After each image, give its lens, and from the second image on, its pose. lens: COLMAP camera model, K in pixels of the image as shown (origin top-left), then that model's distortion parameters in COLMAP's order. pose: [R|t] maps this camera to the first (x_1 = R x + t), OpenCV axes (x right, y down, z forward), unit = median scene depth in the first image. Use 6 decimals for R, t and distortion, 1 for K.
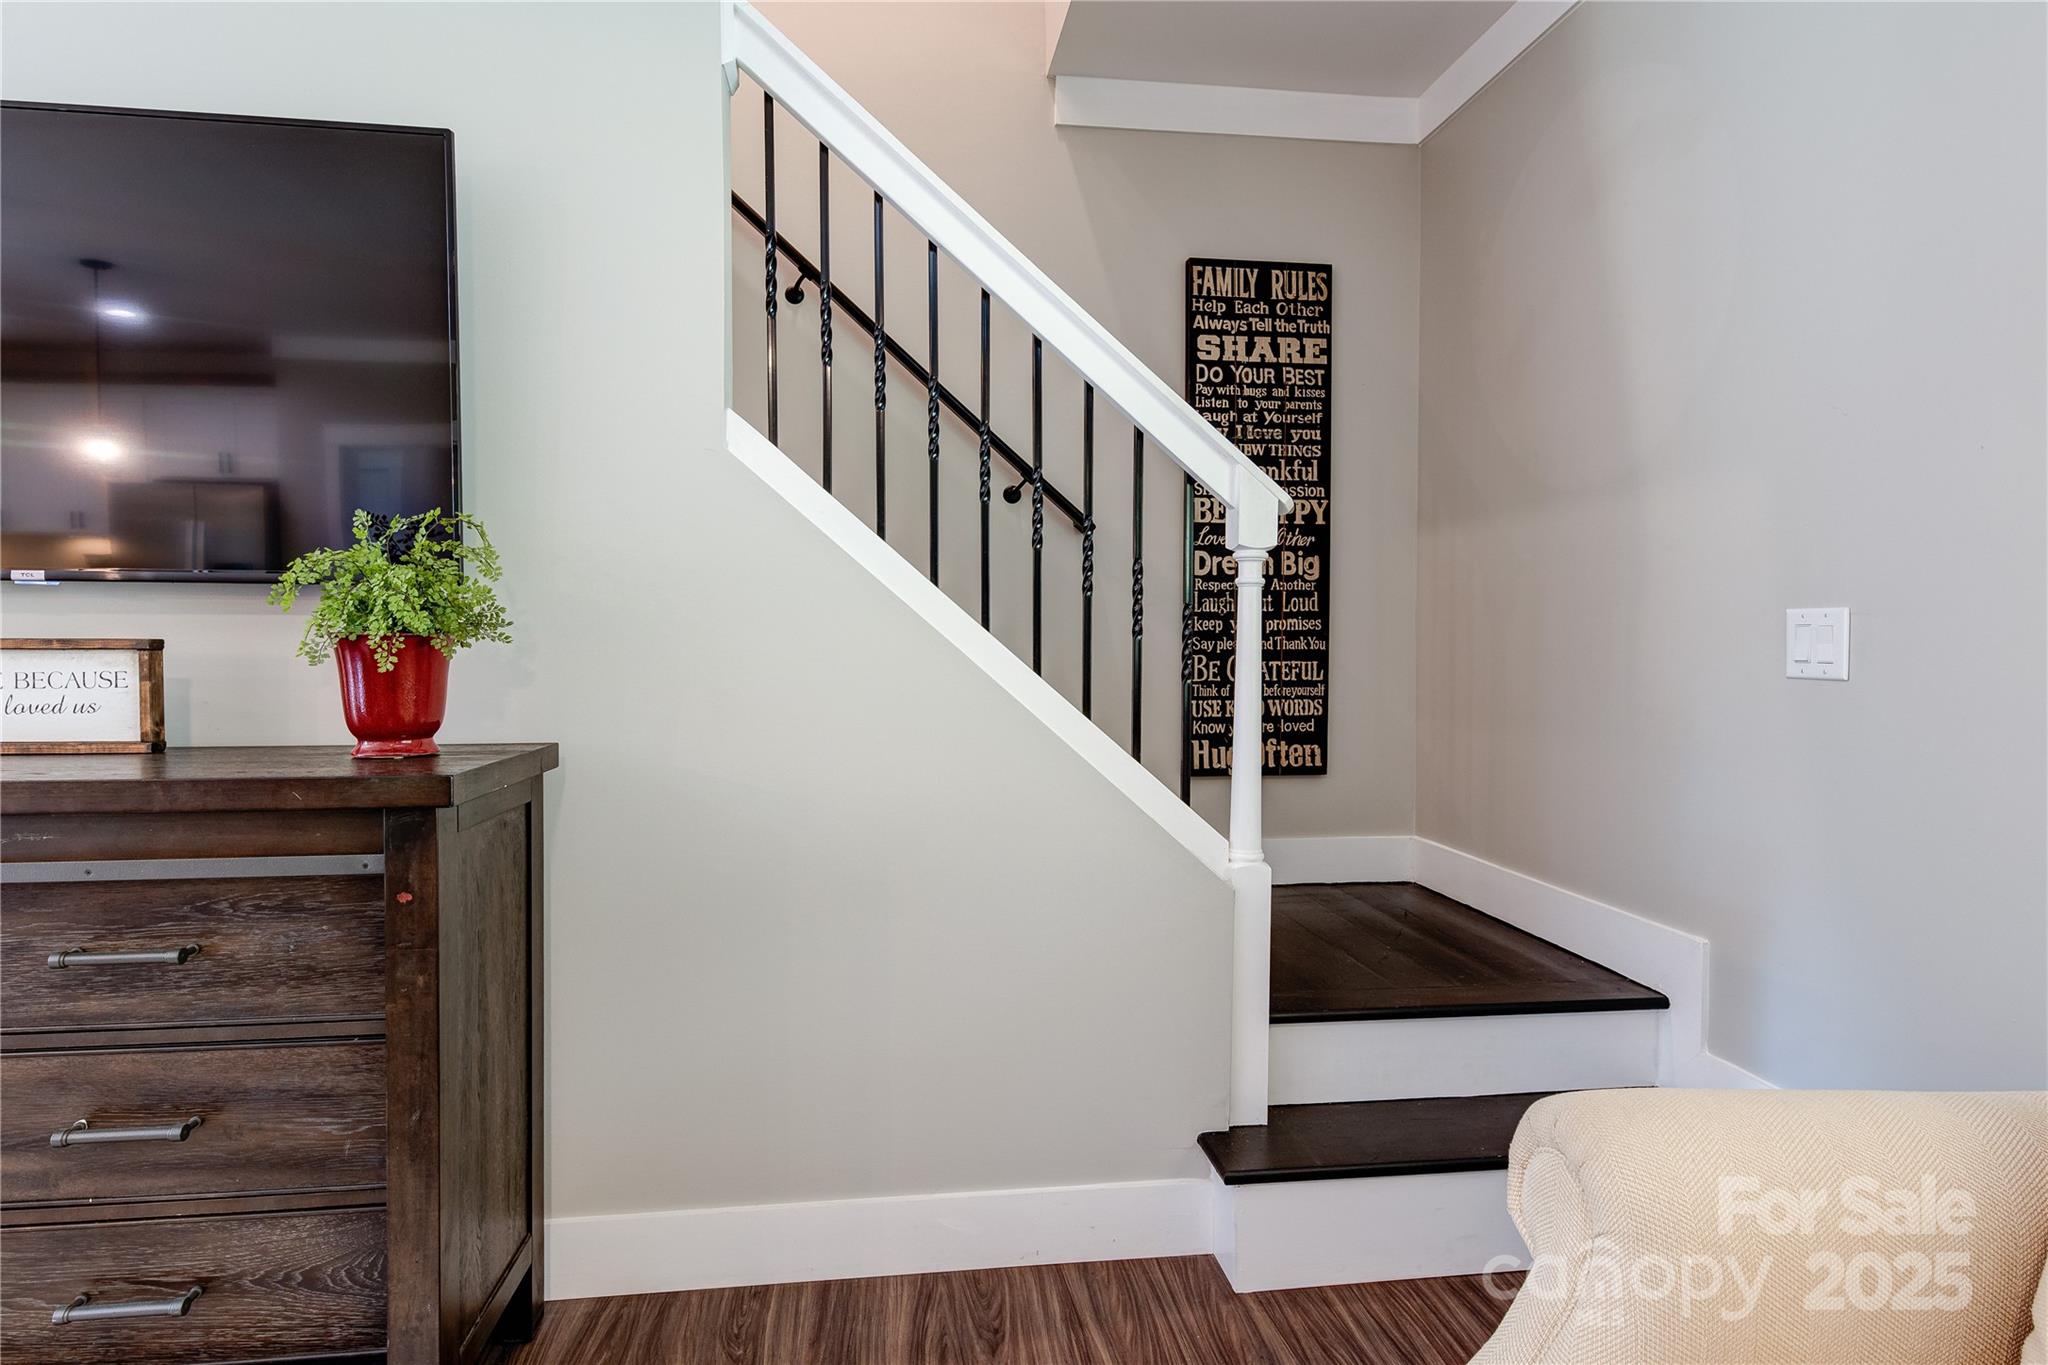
lens RADIAL K [[1090.3, 0, 1018.0], [0, 1090.3, 665.2], [0, 0, 1]] dist [0.000091, -0.000329]
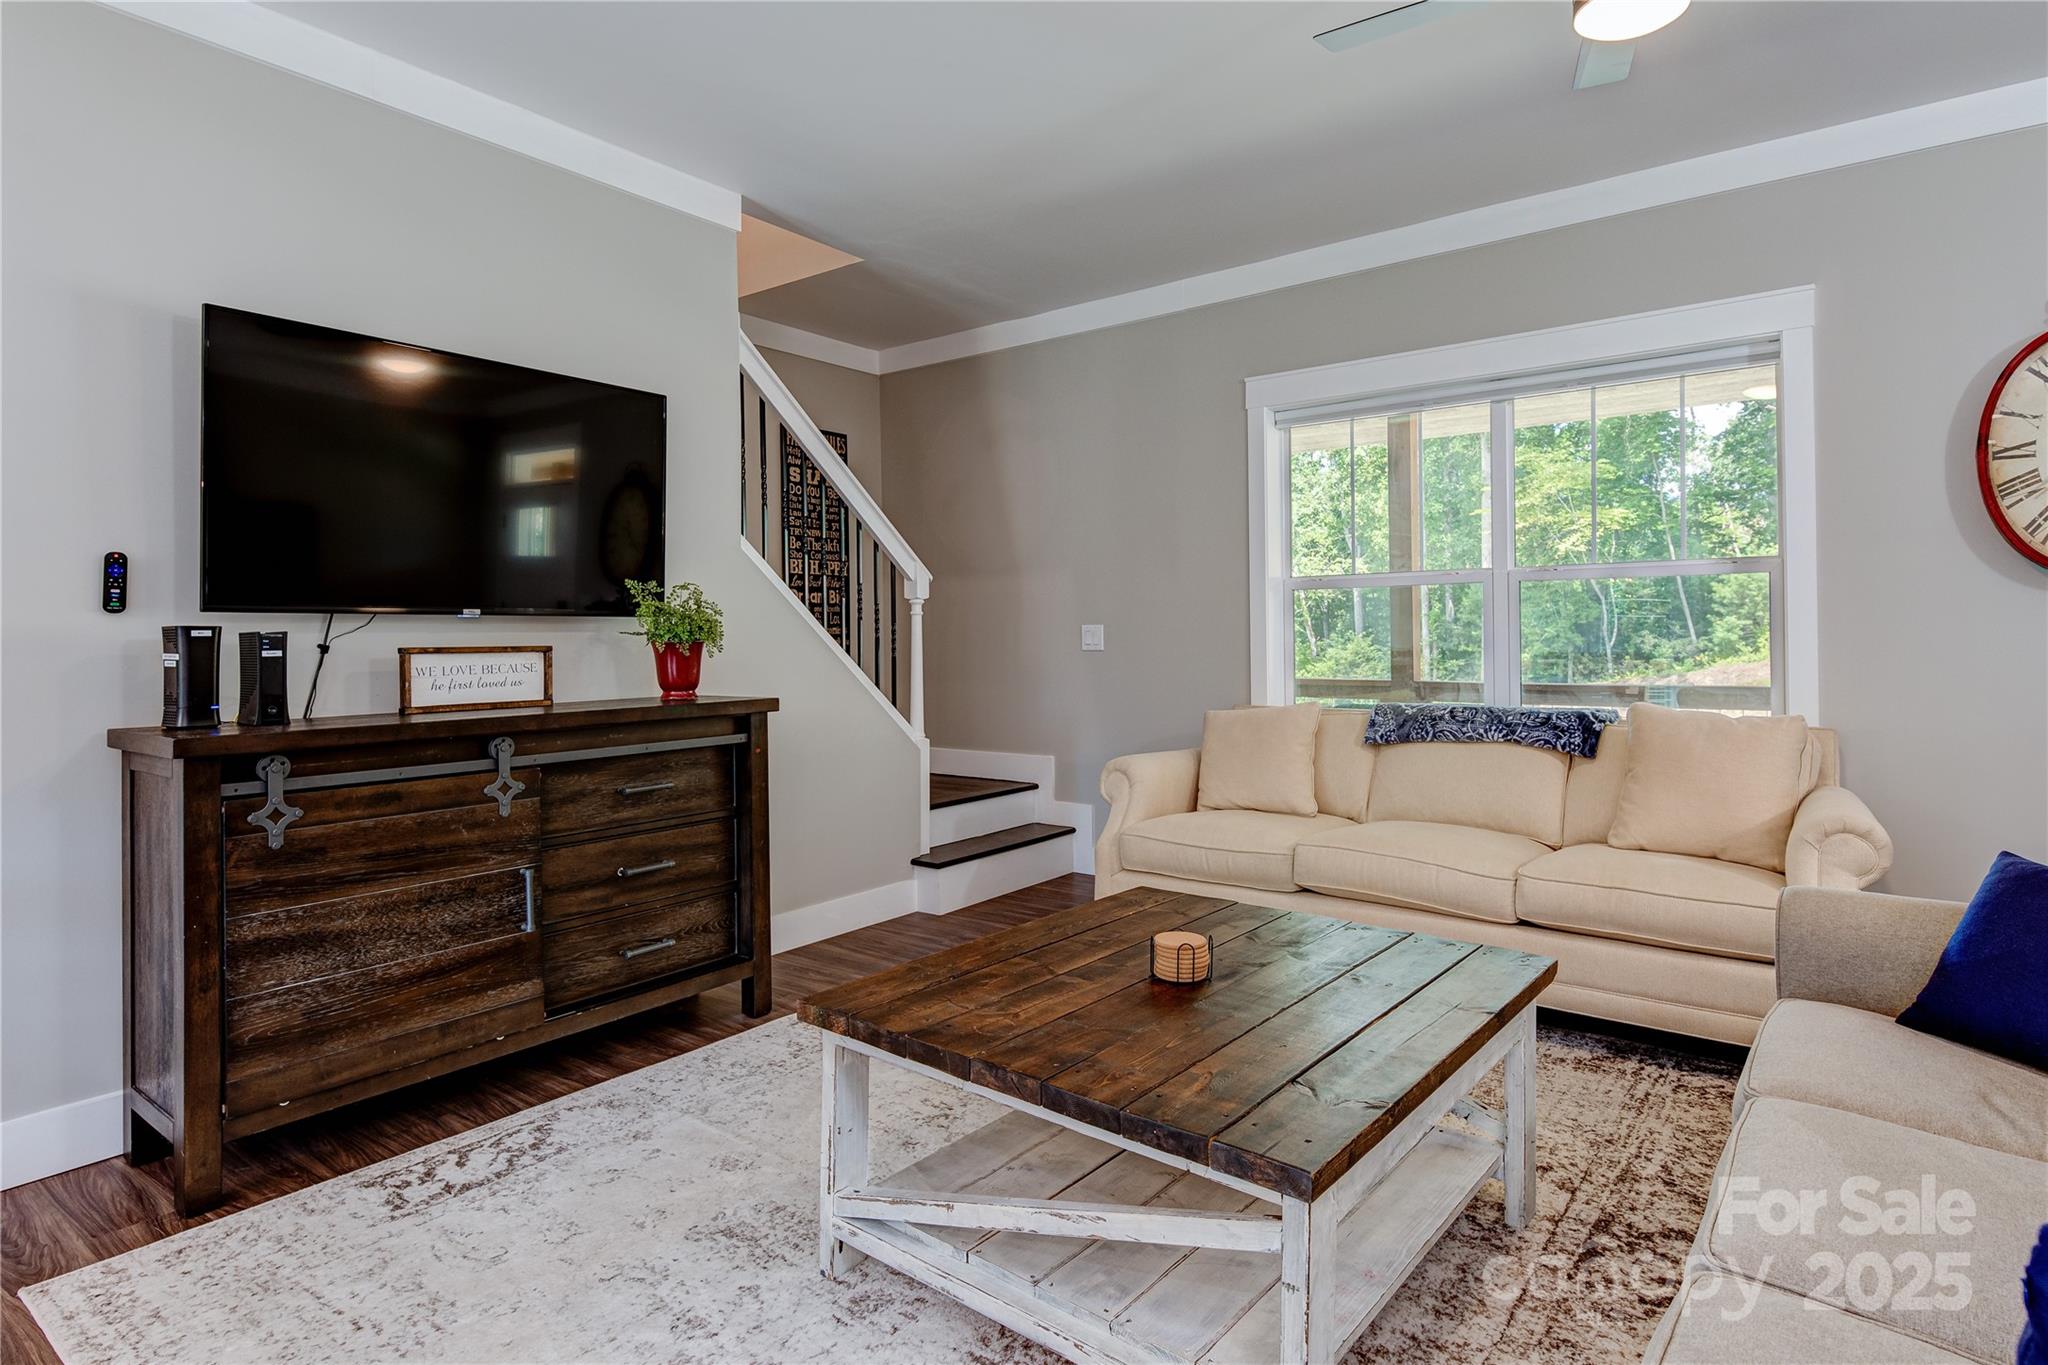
lens RADIAL K [[1094.5, 0, 1016.6], [0, 1094.5, 625.5], [0, 0, 1]] dist [0.003848, 0.000396]
pose [[0.707233, -0.003754, 0.706971, -1.584388], [0.029029, 0.999297, -0.023734, 0.009888], [-0.706384, 0.037308, 0.706844, -0.950806]]
